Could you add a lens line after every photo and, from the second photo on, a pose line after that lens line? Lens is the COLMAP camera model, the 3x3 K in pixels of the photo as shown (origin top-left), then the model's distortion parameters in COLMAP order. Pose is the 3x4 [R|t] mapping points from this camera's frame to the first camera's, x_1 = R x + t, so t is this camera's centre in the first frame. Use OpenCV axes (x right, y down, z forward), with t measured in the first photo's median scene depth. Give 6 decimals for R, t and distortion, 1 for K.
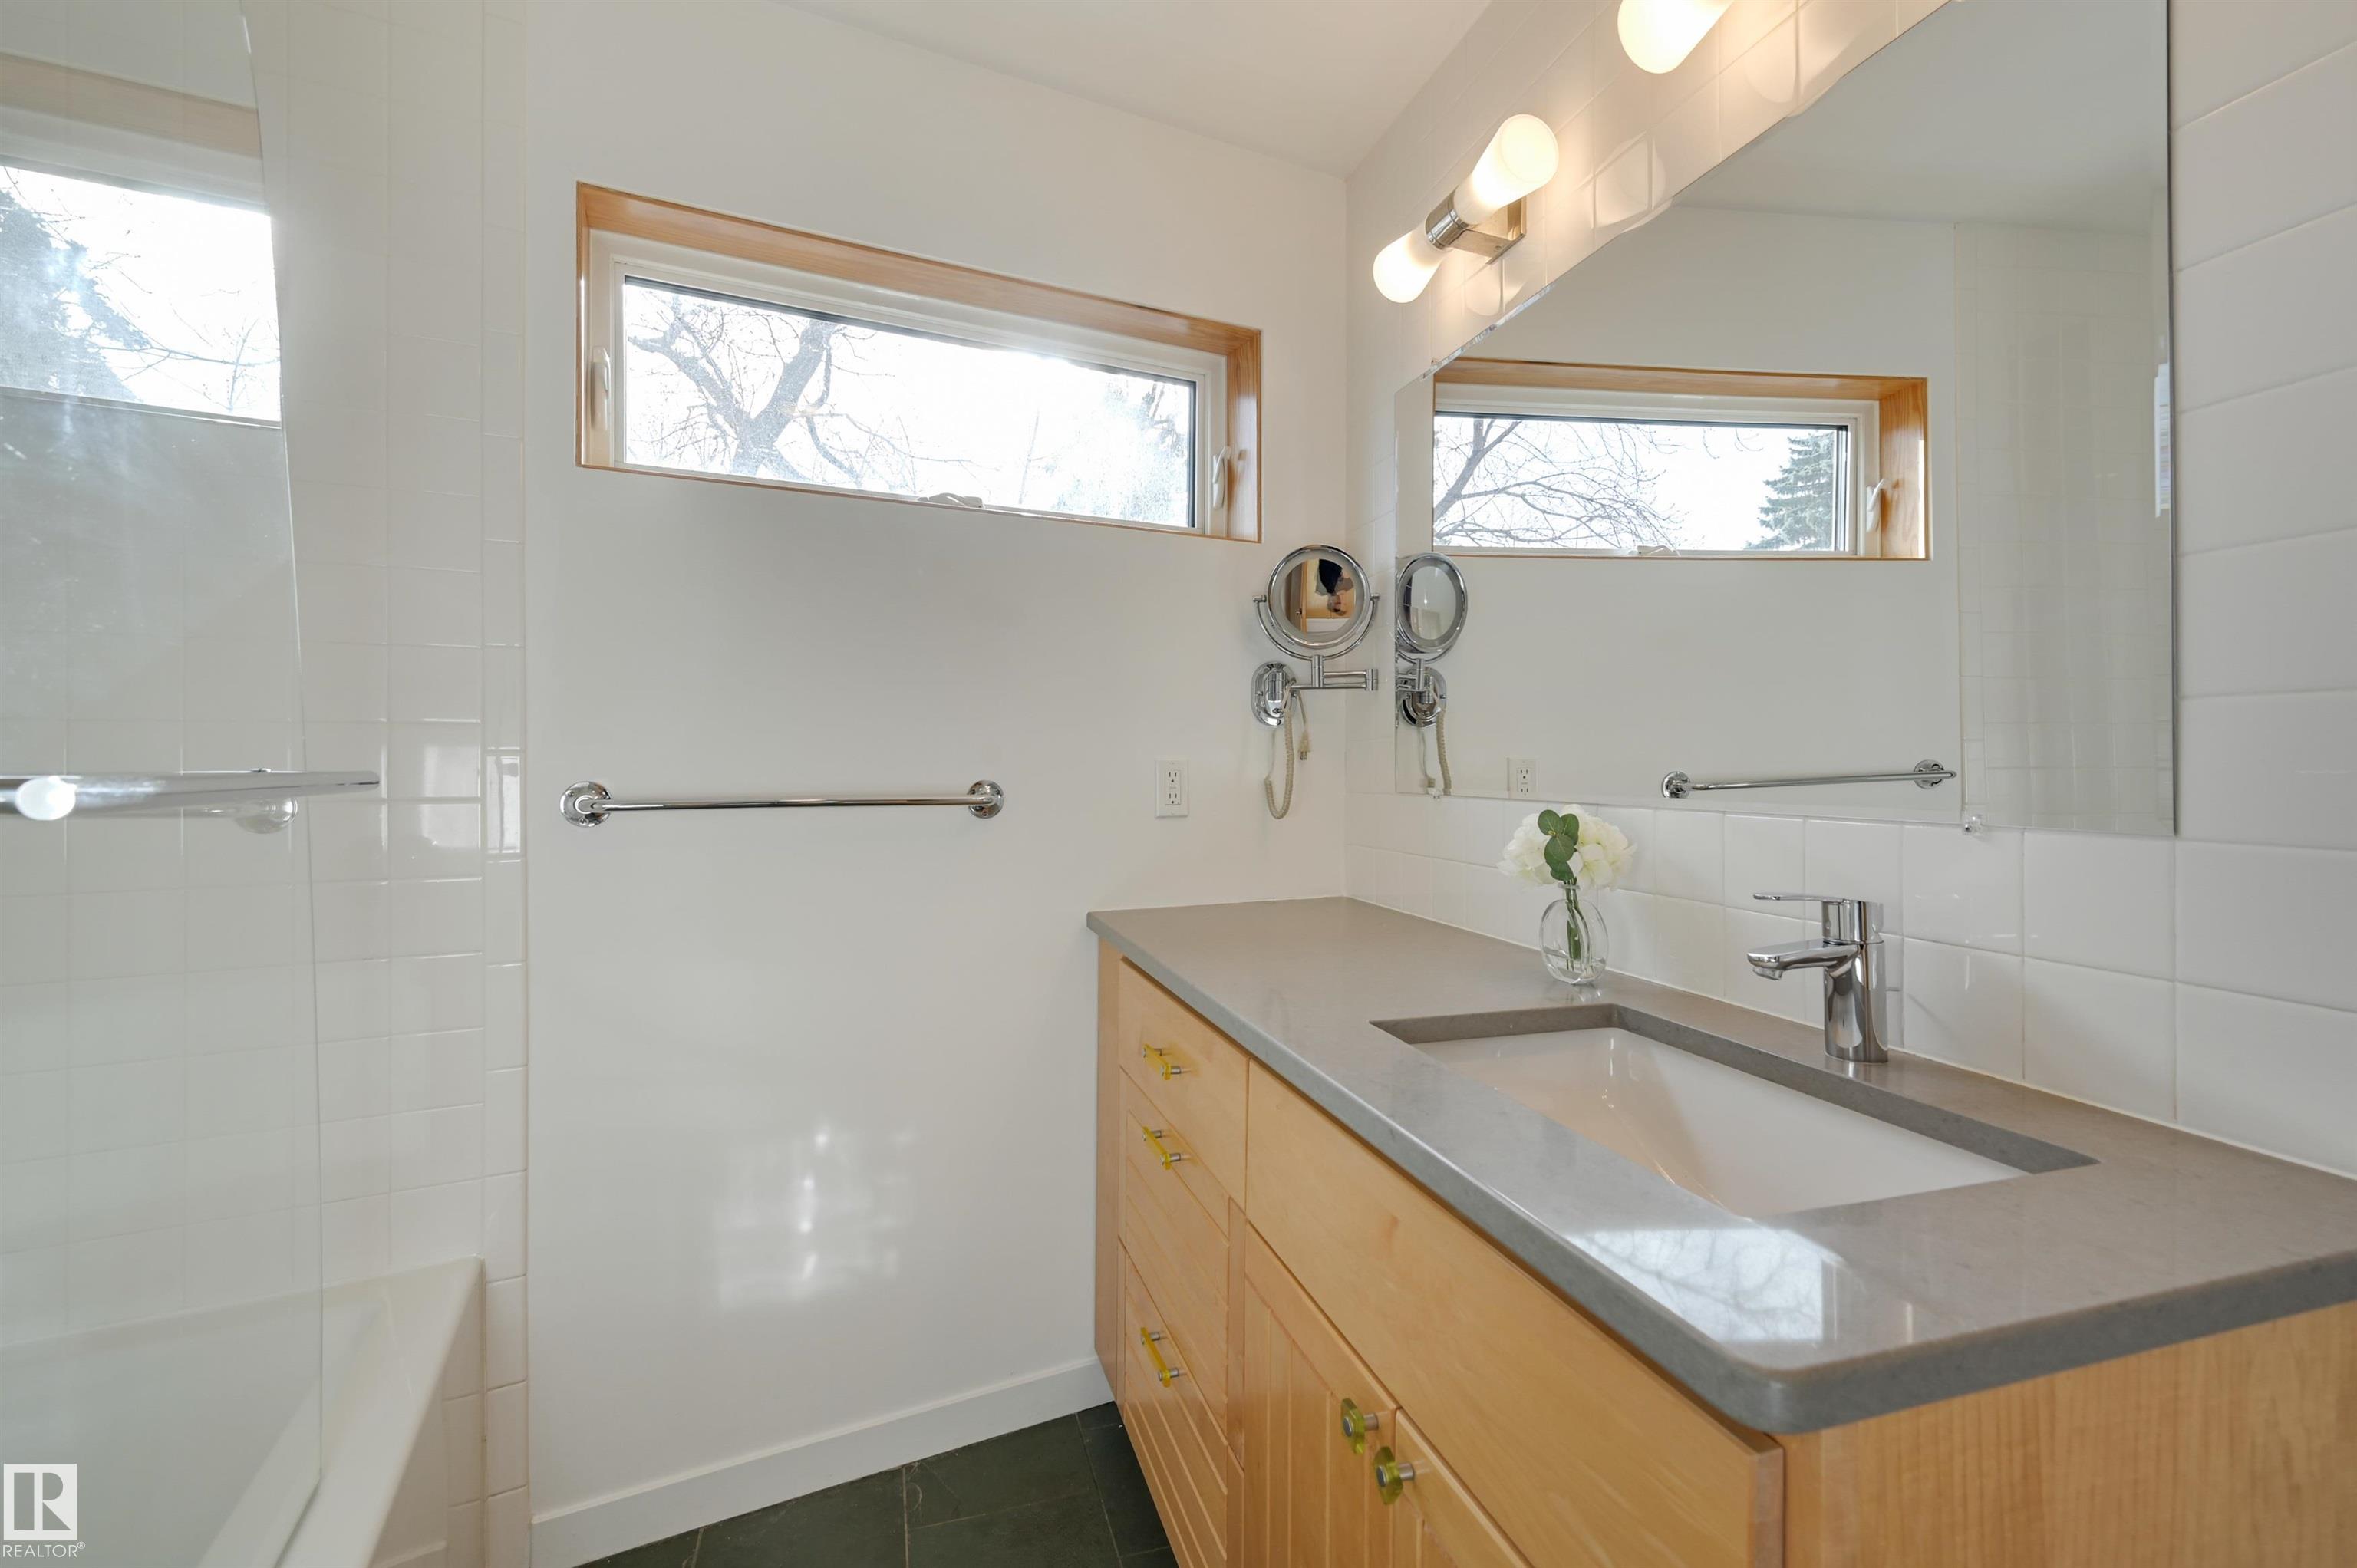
lens RADIAL K [[1002.1, 0, 1183.0], [0, 1002.1, 766.4], [0, 0, 1]] dist [-0.008266, 0.000051]
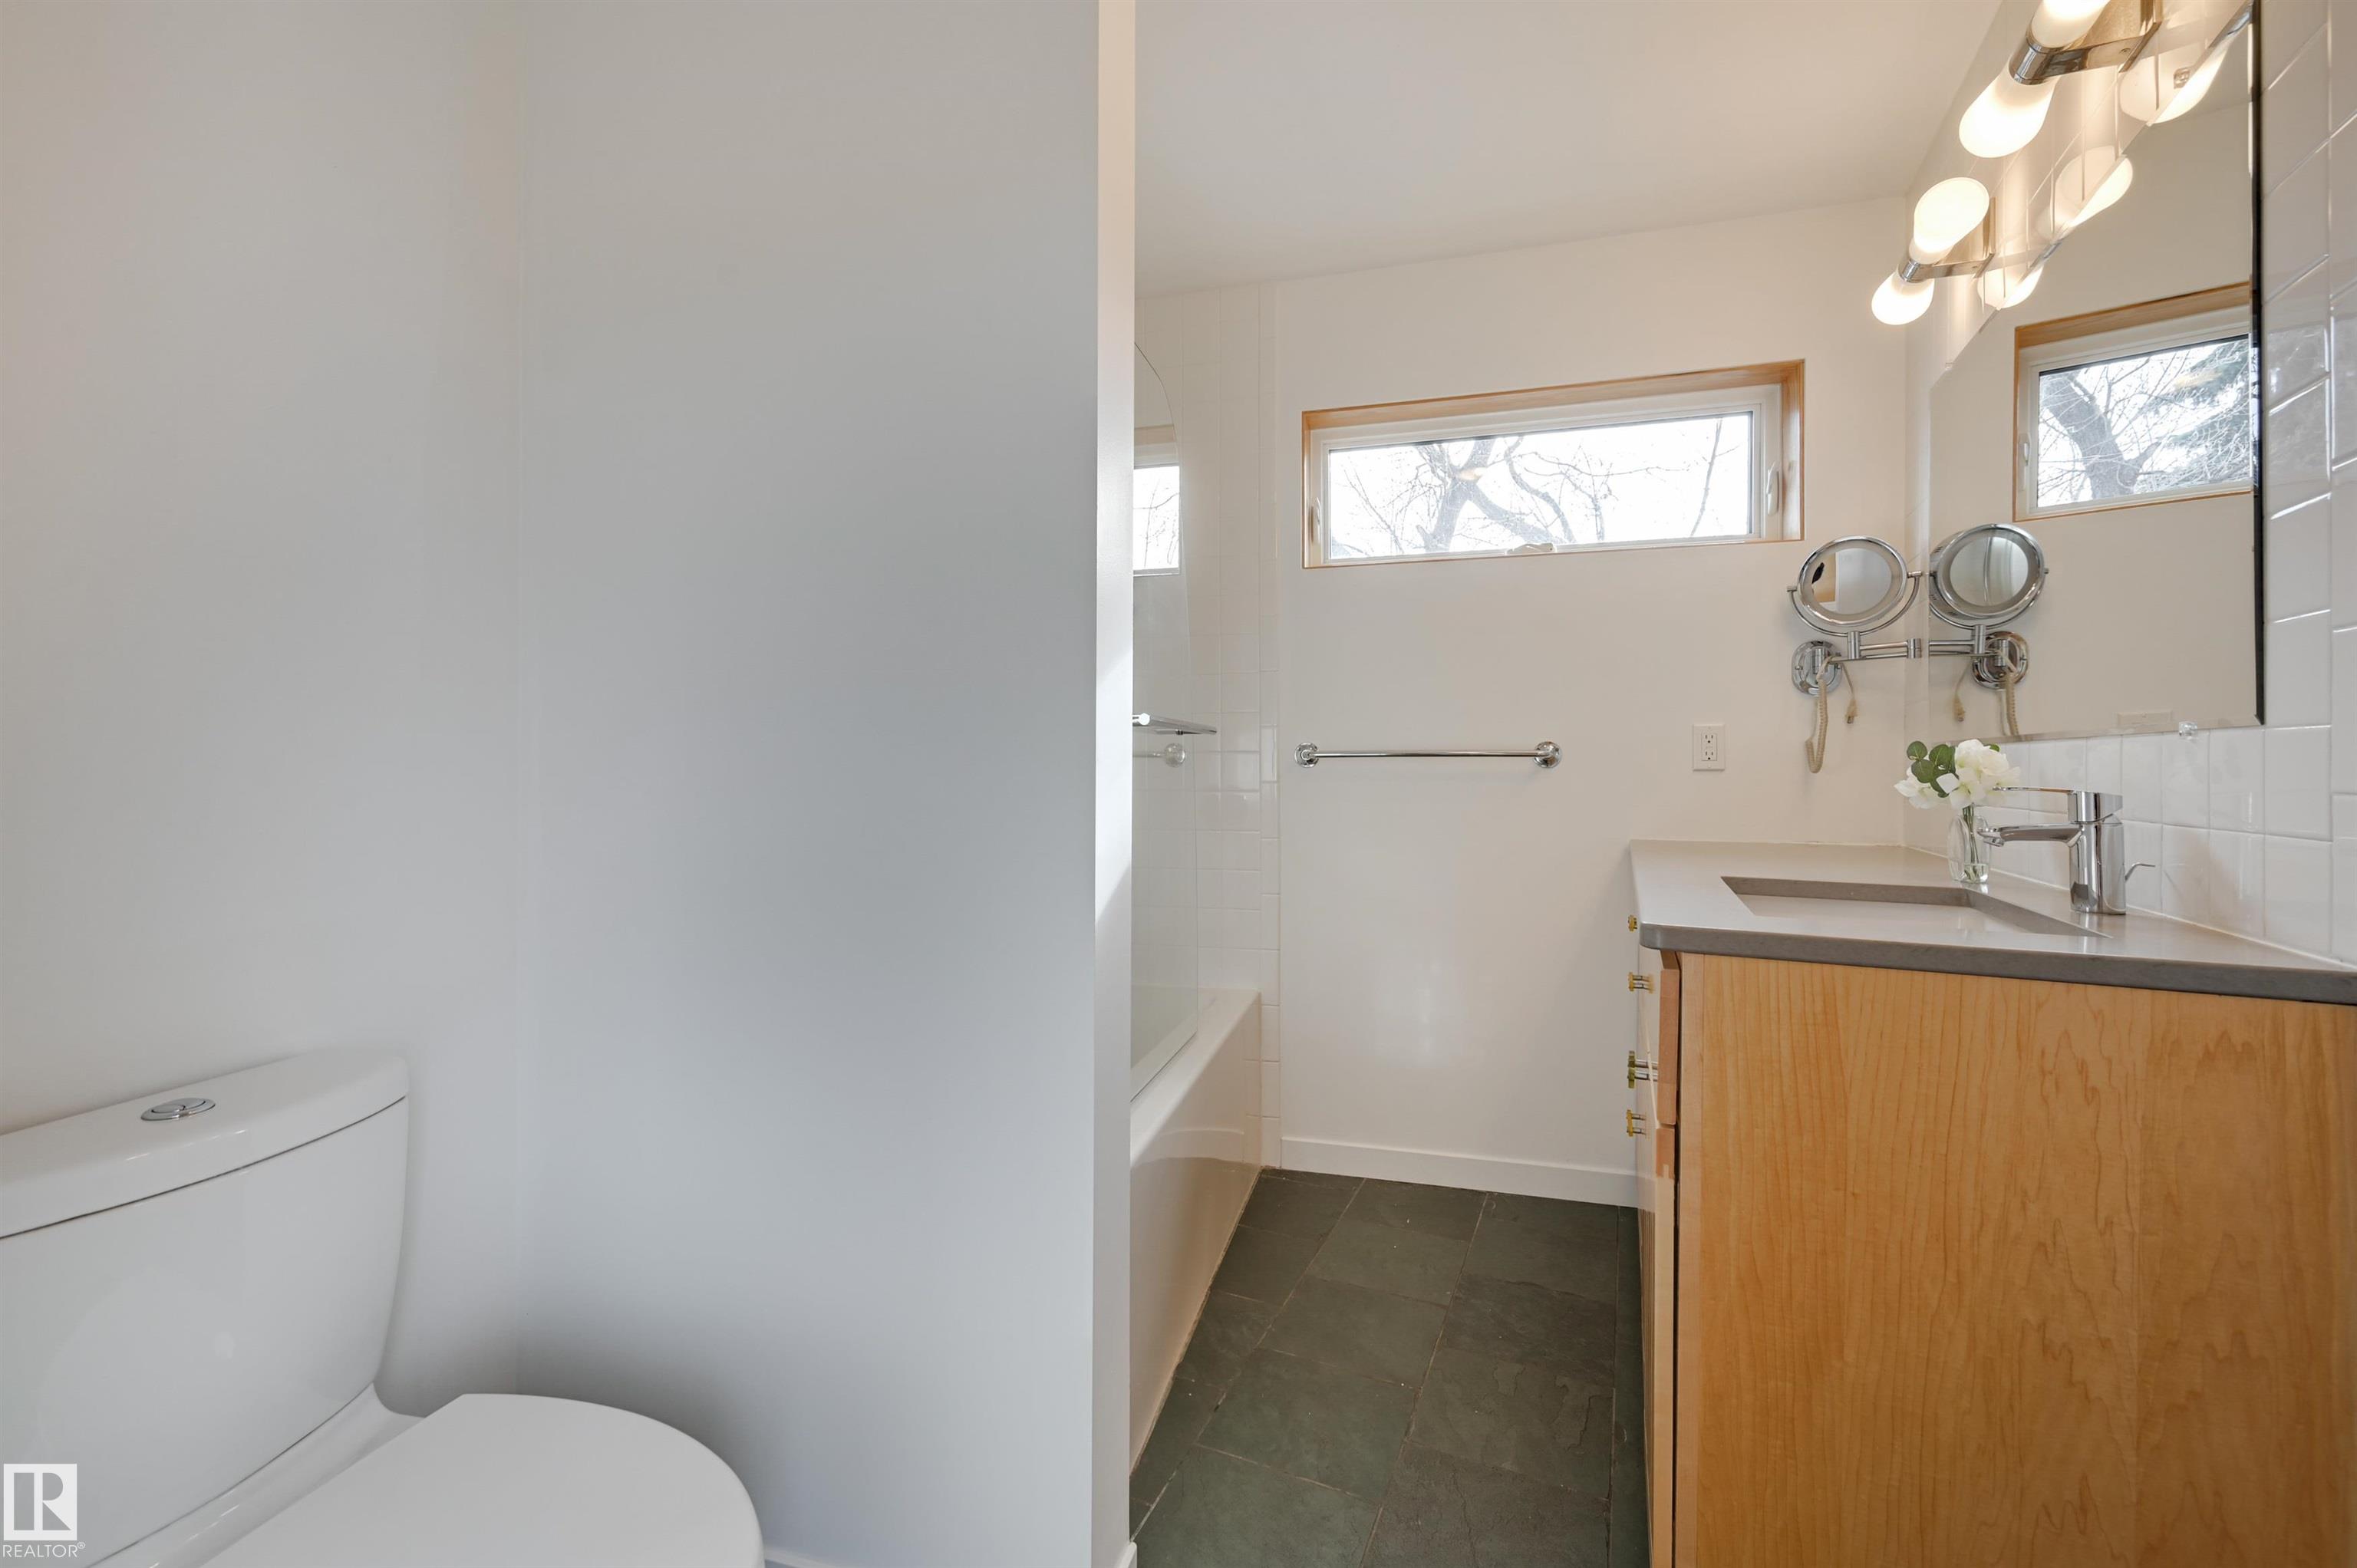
lens RADIAL K [[1076.5, 0, 1167.5], [0, 1076.5, 767.3], [0, 0, 1]] dist [0.000256, 0.000098]
pose [[0.750346, -0.009287, -0.660980, 0.417958], [0.001686, 0.999925, -0.012136, 0.069201], [0.661043, 0.007991, 0.750305, -0.526778]]
